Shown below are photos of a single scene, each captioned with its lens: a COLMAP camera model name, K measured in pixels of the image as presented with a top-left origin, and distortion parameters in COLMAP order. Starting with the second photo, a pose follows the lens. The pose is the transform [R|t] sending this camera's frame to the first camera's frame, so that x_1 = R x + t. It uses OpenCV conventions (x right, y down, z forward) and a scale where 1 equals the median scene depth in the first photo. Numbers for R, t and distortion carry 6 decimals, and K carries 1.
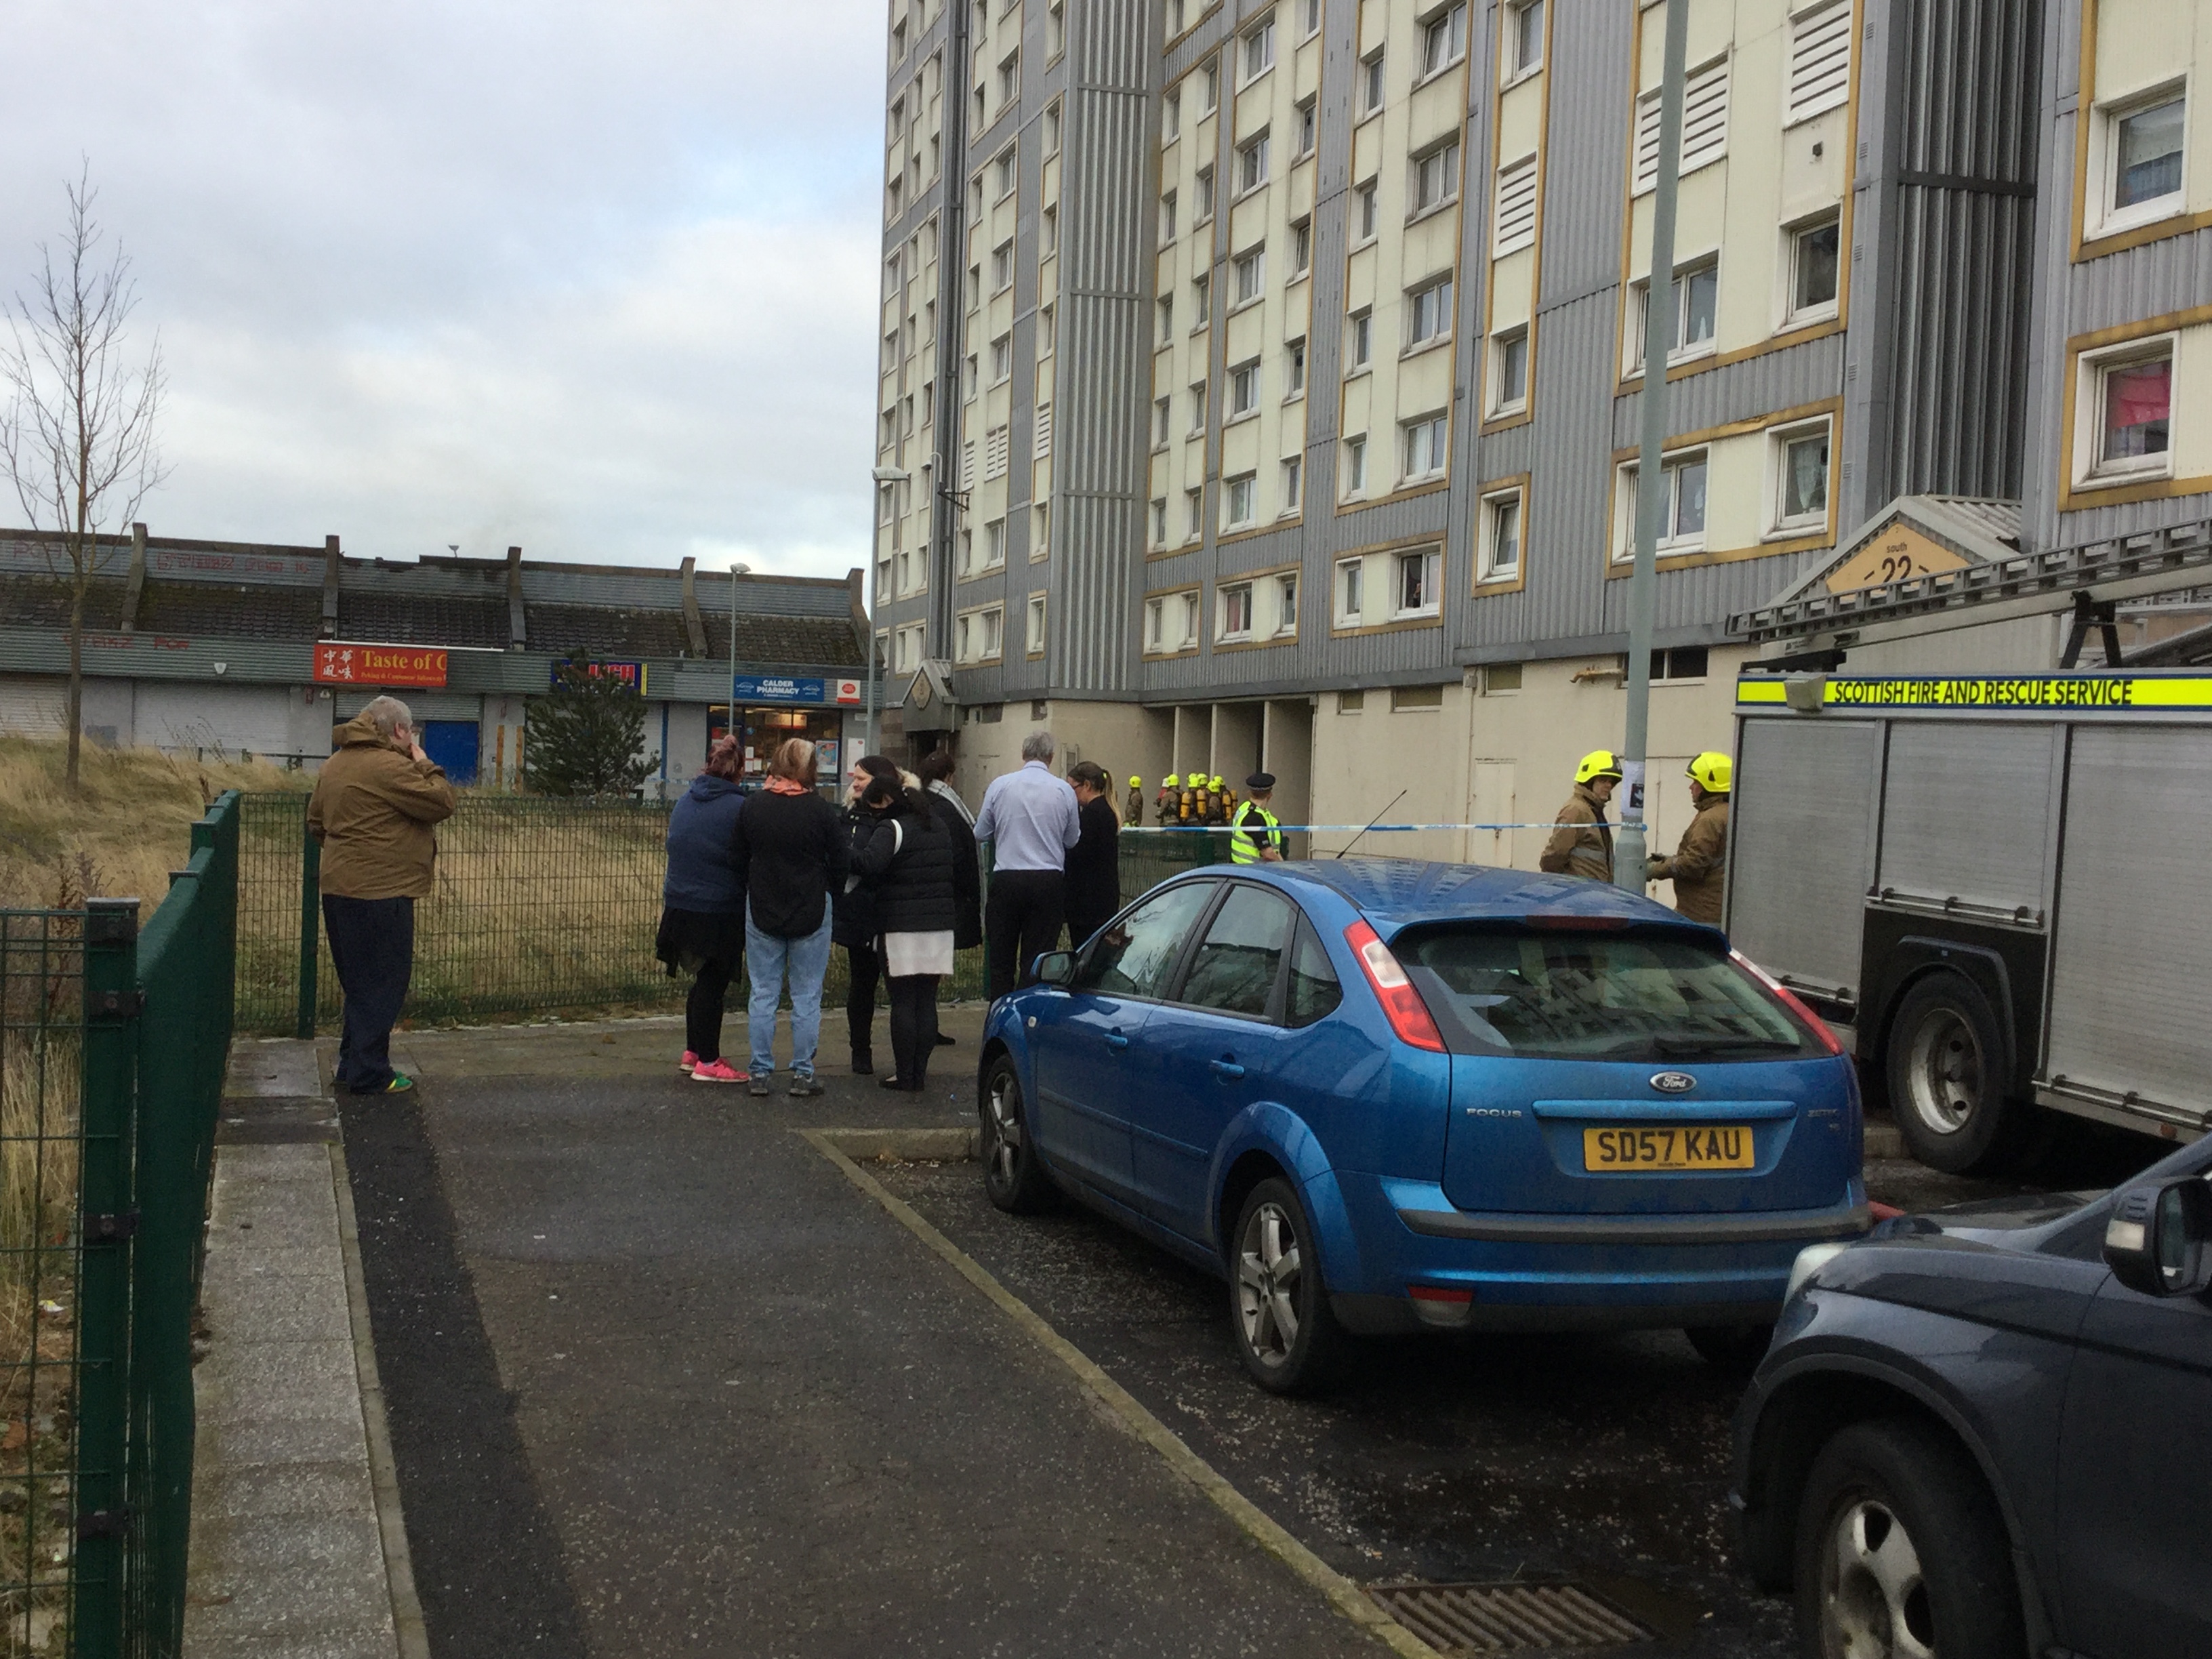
lens RADIAL K [[2499.5, 0, 1106.0], [0, 2499.5, 829.5], [0, 0, 1]] dist [0.060855, 0.011602]
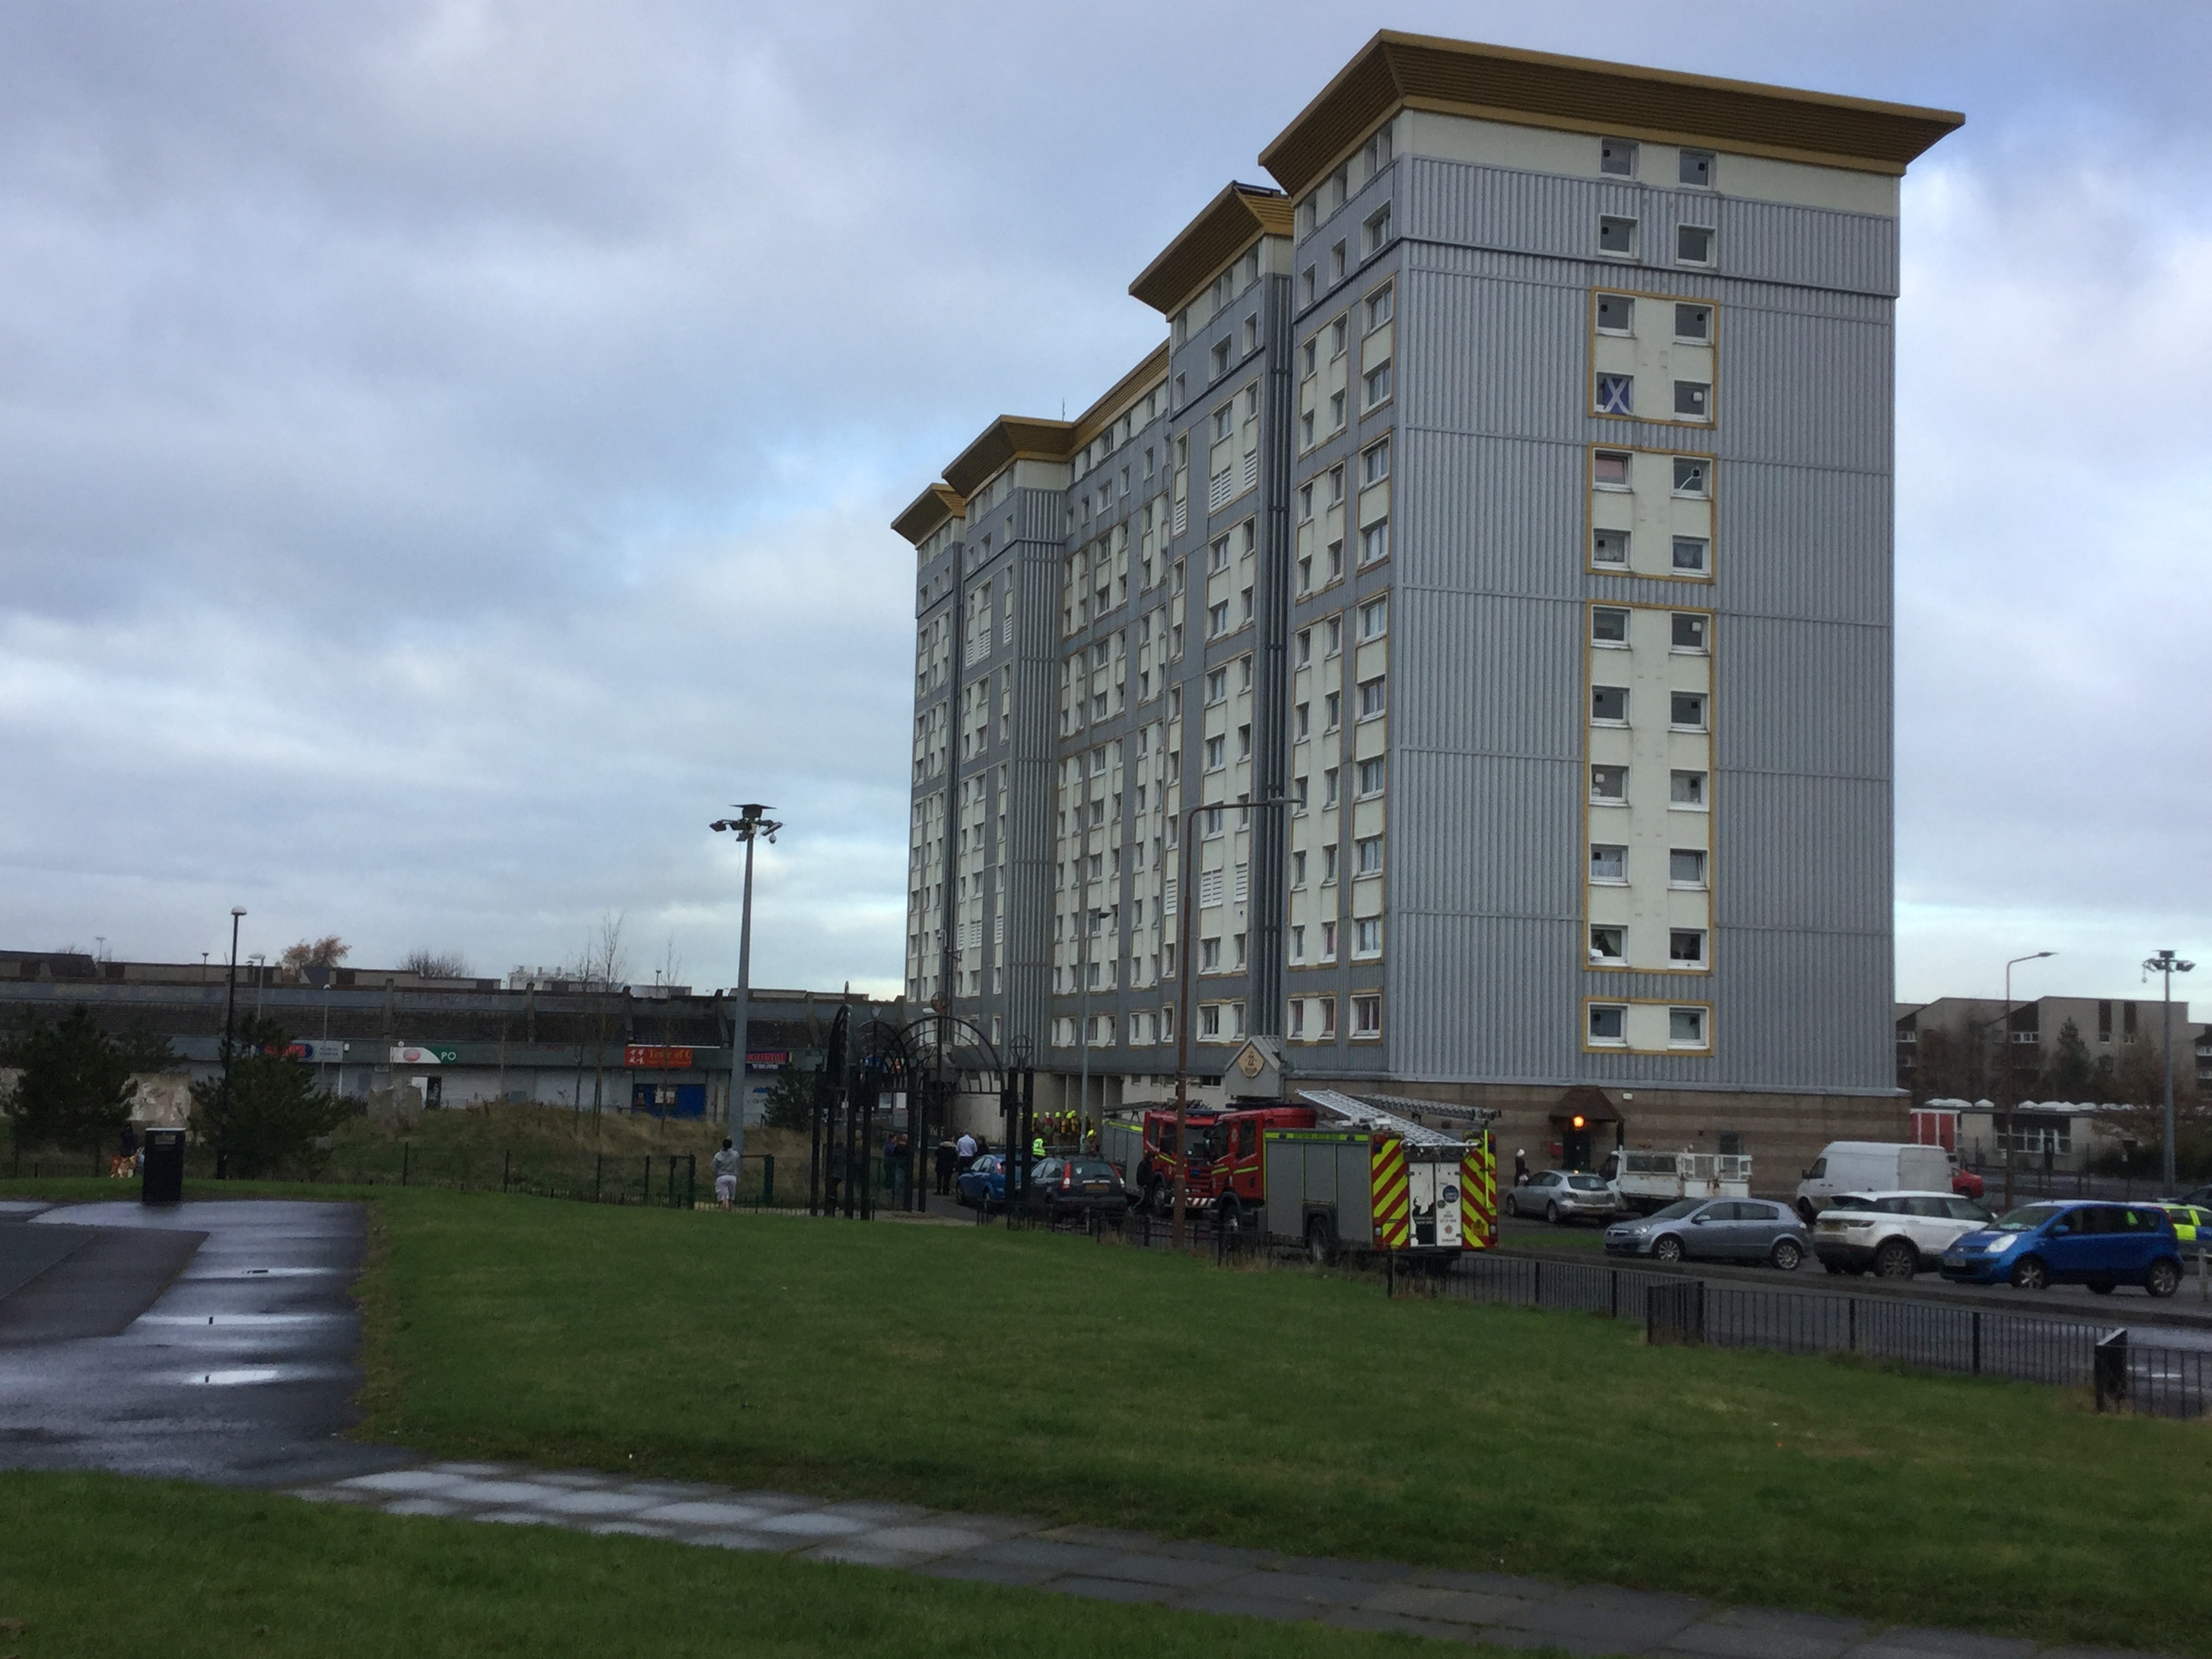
lens RADIAL K [[2499.5, 0, 1106.0], [0, 2499.5, 829.5], [0, 0, 1]] dist [0.060855, 0.011602]
pose [[0.999961, -0.008789, 0.000452, 0.058286], [0.008783, 0.993255, -0.115615, -0.012818], [0.000567, 0.115614, 0.993294, -0.942800]]
